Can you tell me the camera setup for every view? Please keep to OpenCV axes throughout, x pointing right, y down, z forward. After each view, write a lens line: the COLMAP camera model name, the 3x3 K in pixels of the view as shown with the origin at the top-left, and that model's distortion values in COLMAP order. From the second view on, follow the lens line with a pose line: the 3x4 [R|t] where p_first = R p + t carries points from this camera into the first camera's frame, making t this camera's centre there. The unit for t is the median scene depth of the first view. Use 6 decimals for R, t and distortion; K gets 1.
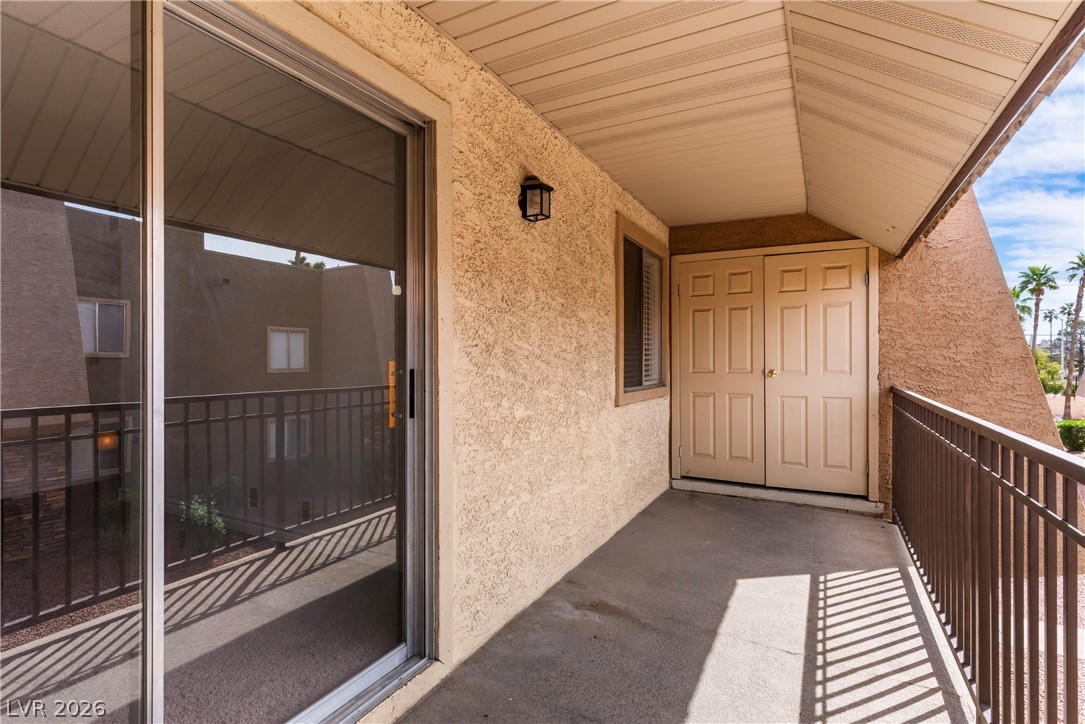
lens RADIAL K [[516.5, 0, 544.7], [0, 516.5, 358.8], [0, 0, 1]] dist [0.001224, 0.000496]
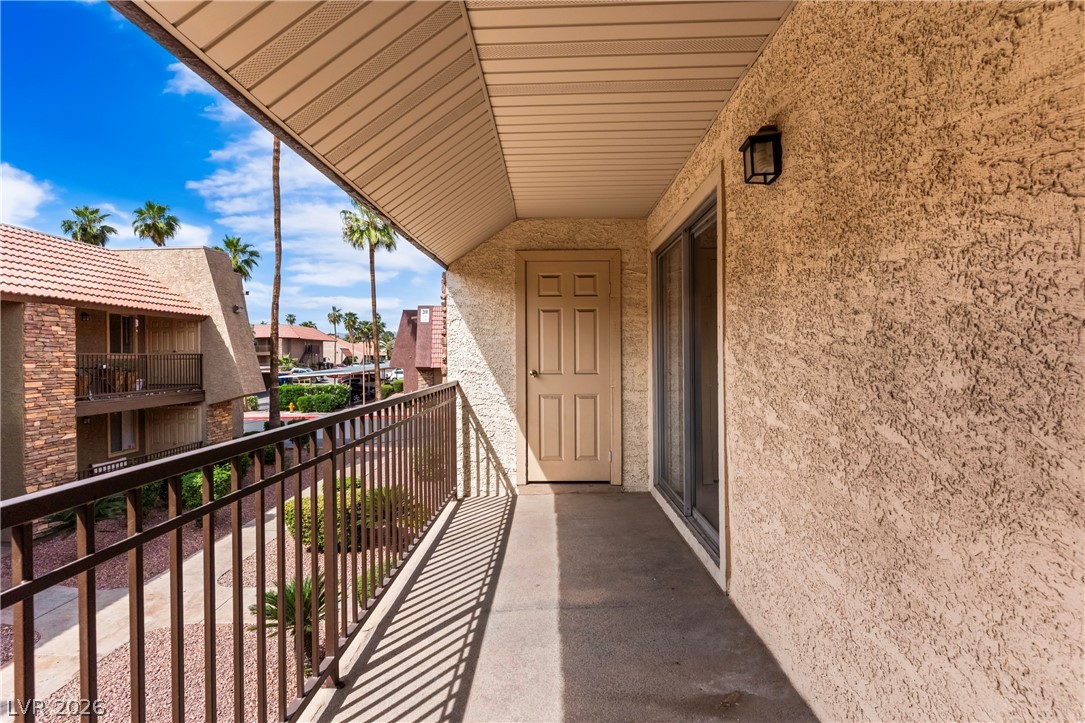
lens RADIAL K [[511.9, 0, 543.3], [0, 511.9, 358.4], [0, 0, 1]] dist [0.002283, 0.000349]
pose [[-0.888055, 0.010049, -0.459628, 0.392374], [0.007640, 0.999946, 0.007102, -0.001955], [0.459674, 0.002795, -0.888083, 0.929052]]
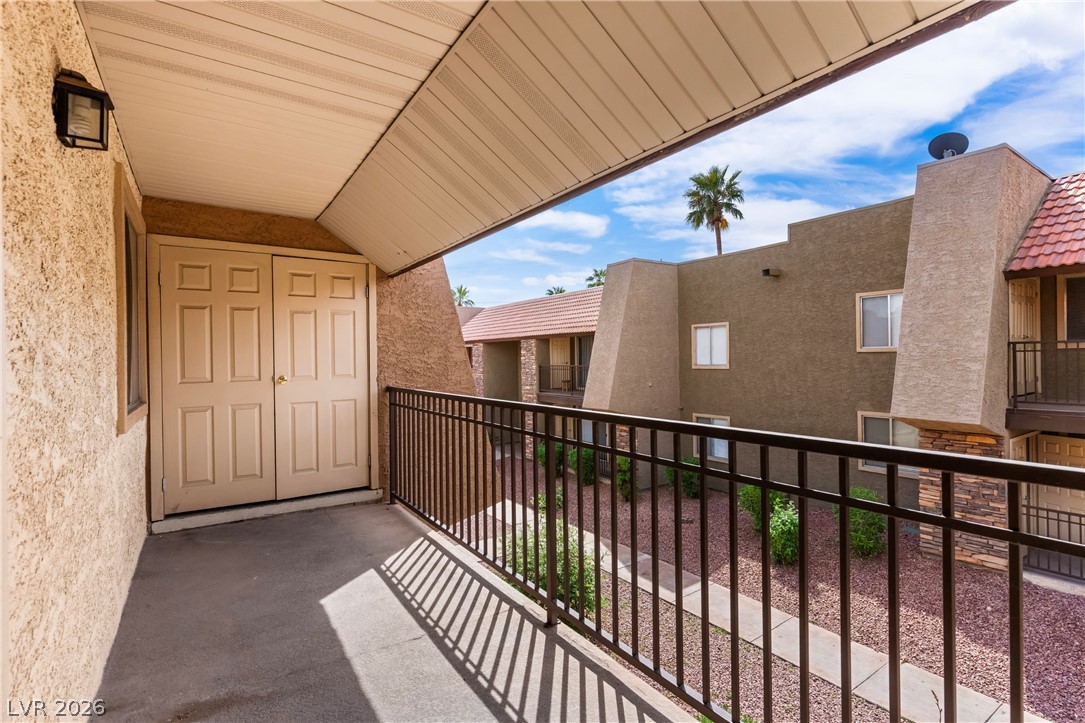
lens RADIAL K [[516.5, 0, 544.7], [0, 516.5, 358.3], [0, 0, 1]] dist [0.001224, 0.000496]
pose [[0.474240, -0.005008, 0.880381, -0.181979], [0.013630, 0.999906, -0.001654, -0.003727], [-0.880290, 0.012783, 0.474263, 0.134893]]
